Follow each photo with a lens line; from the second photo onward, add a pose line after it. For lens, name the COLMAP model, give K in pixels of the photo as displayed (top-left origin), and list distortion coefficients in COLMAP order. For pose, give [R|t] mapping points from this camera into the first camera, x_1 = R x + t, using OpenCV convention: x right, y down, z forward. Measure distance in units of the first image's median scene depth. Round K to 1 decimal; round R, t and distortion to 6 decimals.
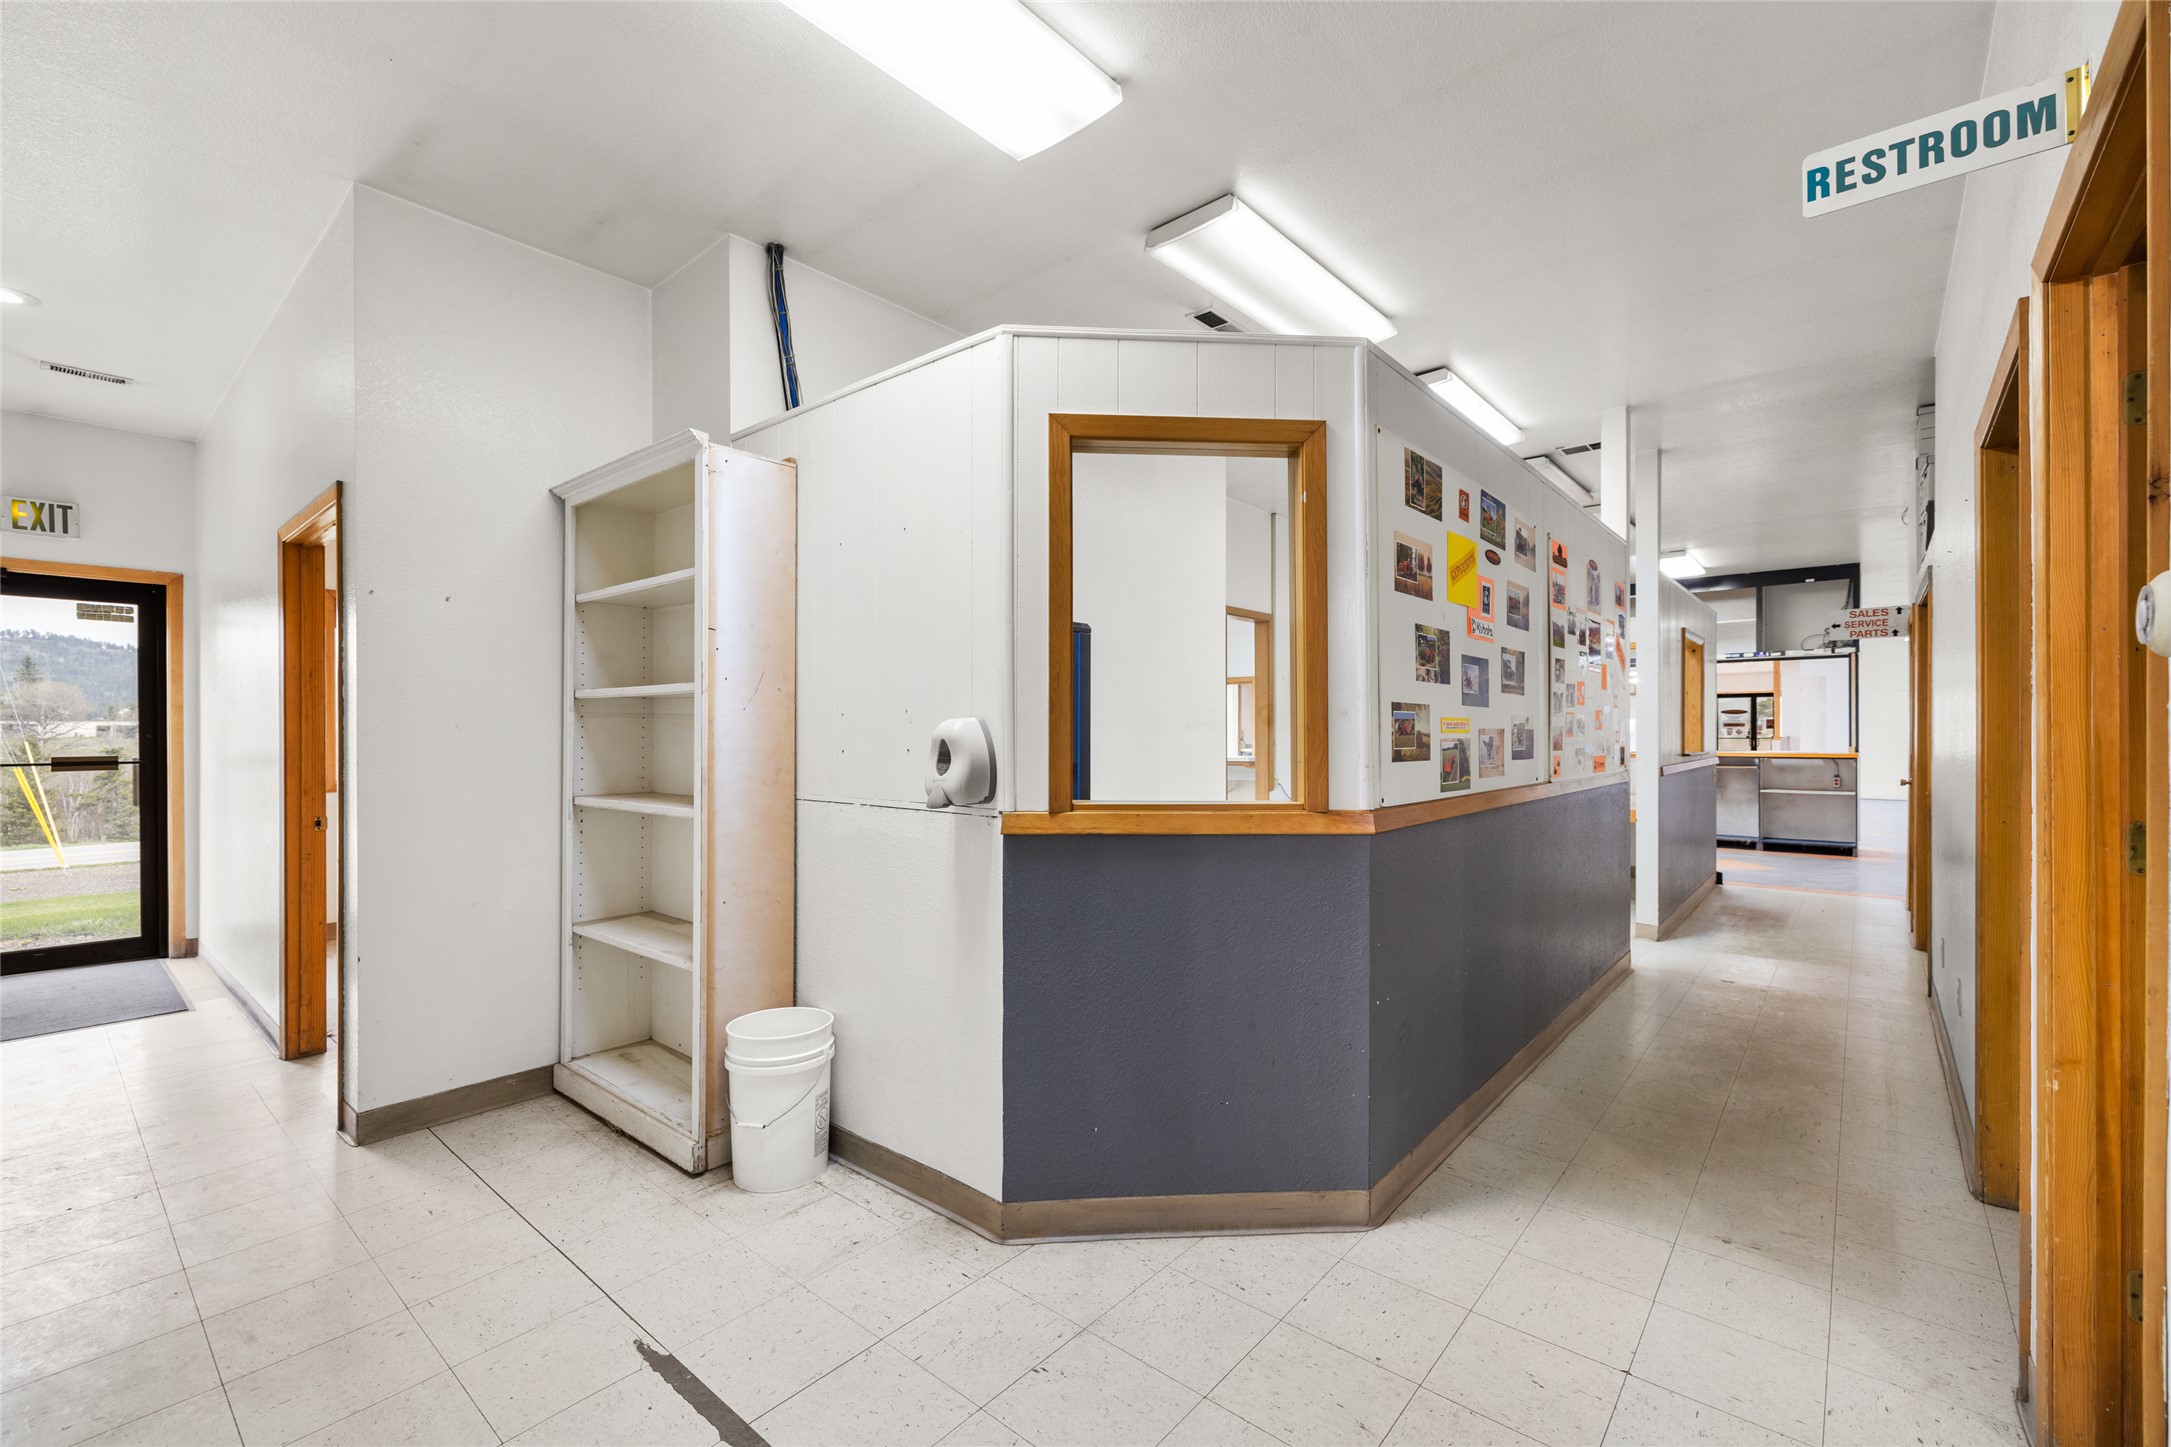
lens RADIAL K [[927.3, 0, 1080.5], [0, 927.3, 731.0], [0, 0, 1]] dist [0.000158, 0.000245]
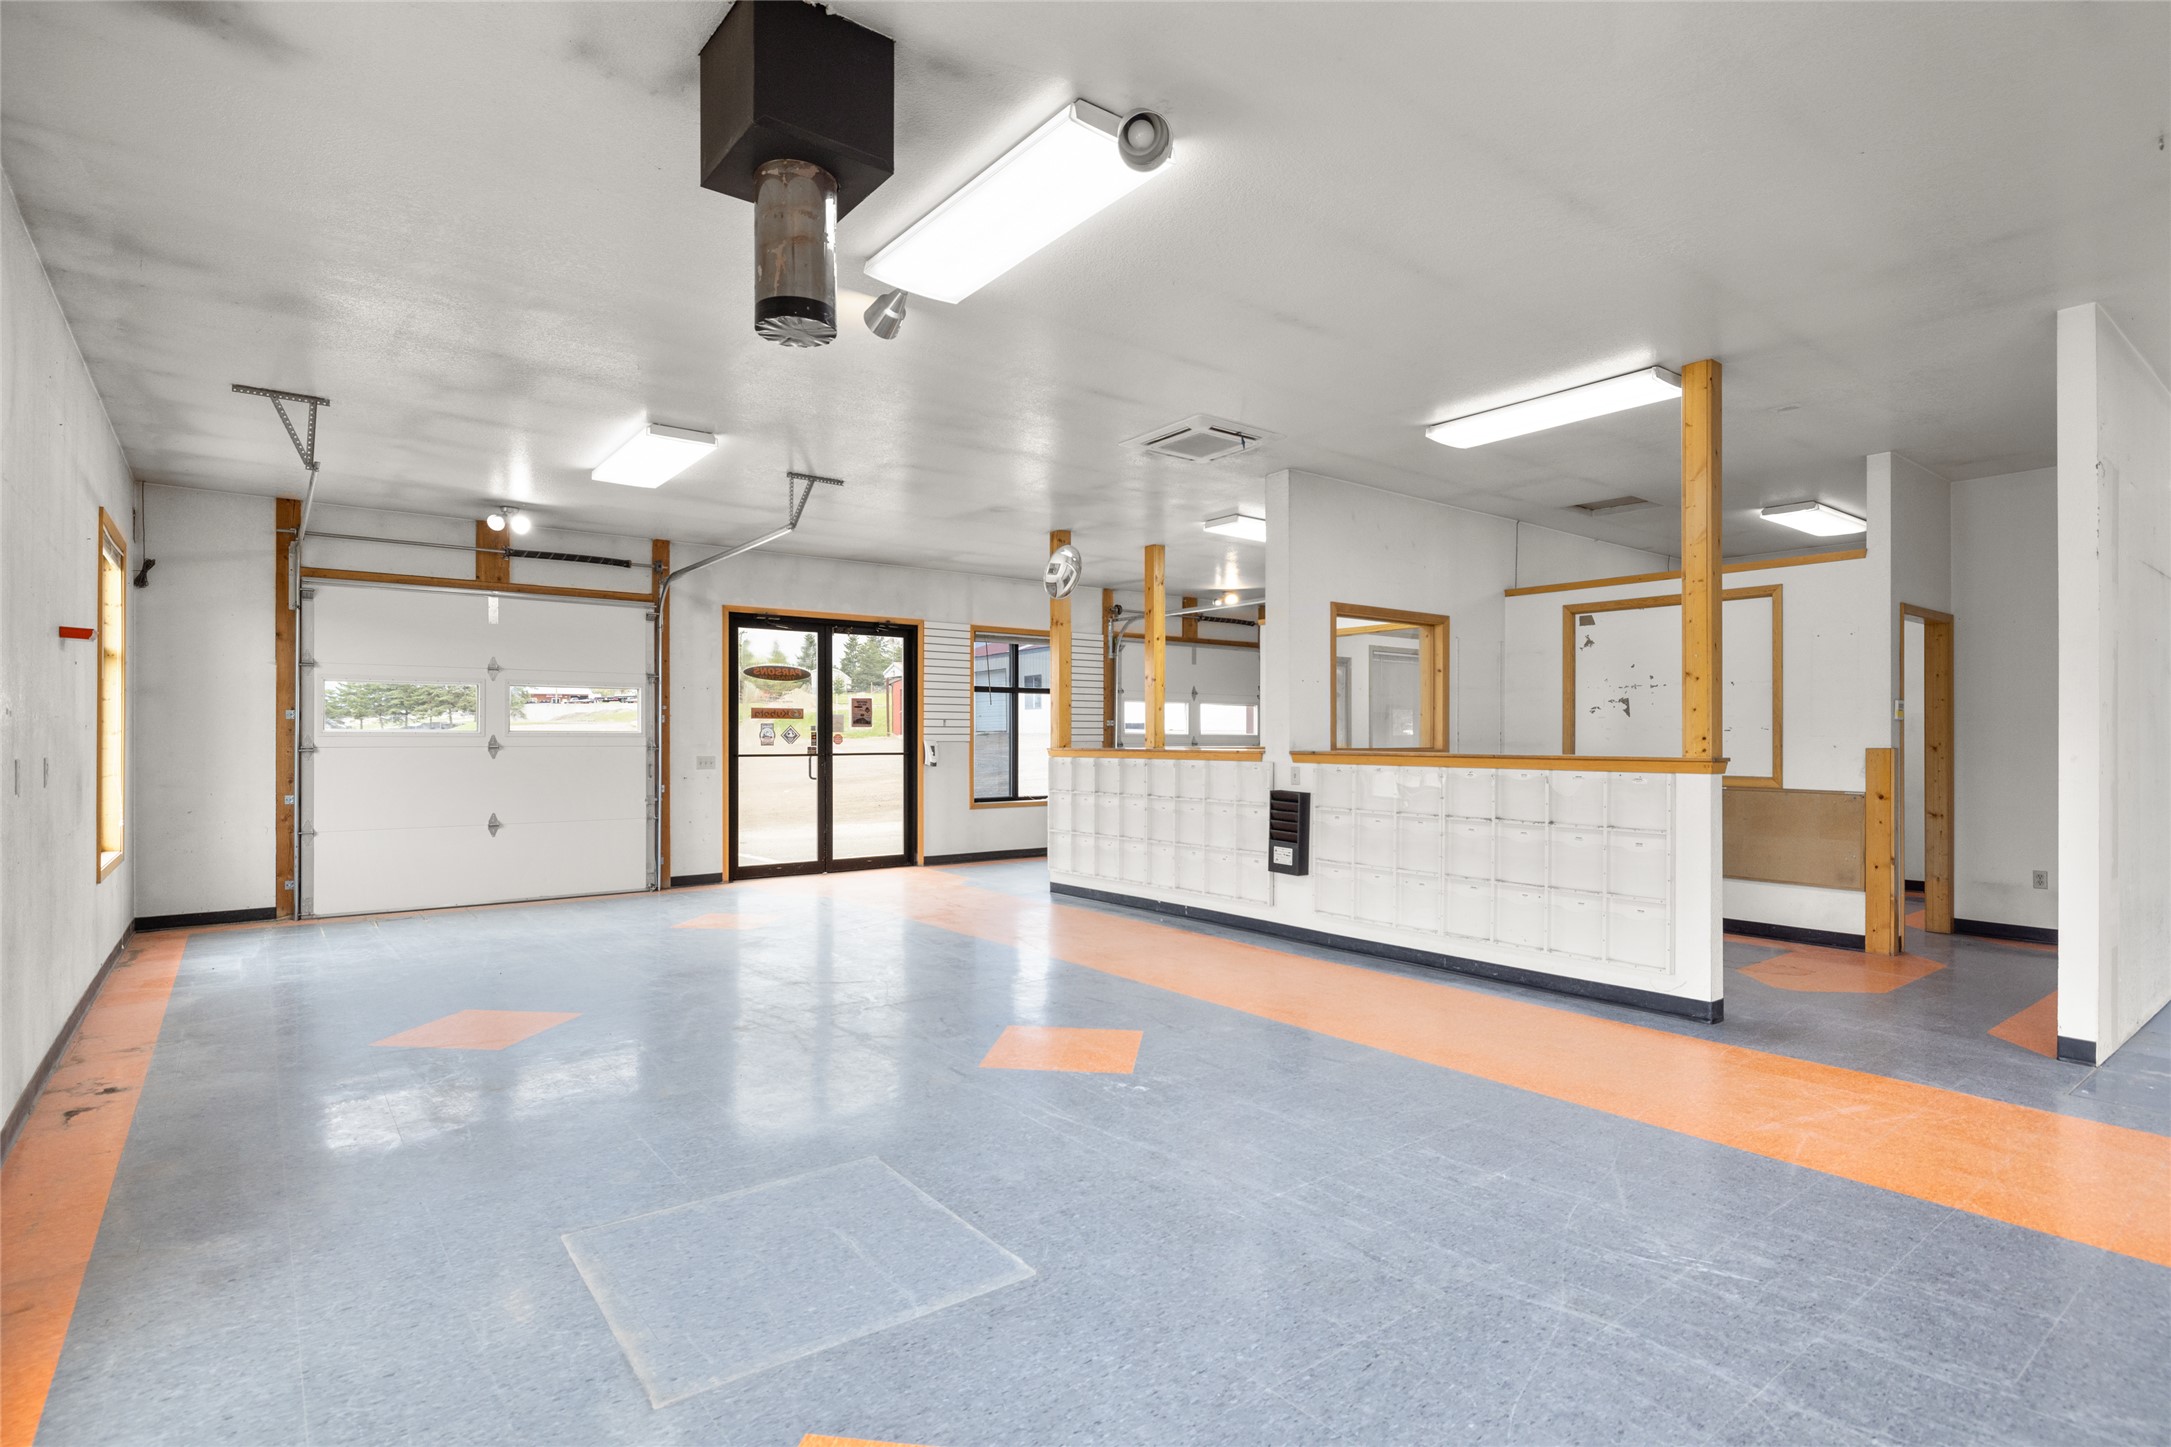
lens RADIAL K [[1070.1, 0, 1077.0], [0, 1070.1, 737.0], [0, 0, 1]] dist [-0.003576, -0.001123]
pose [[0.205544, 0.003241, 0.978642, 0.370790], [-0.004737, 0.999986, -0.002317, 0.001925], [-0.978636, -0.004160, 0.205557, 0.830616]]
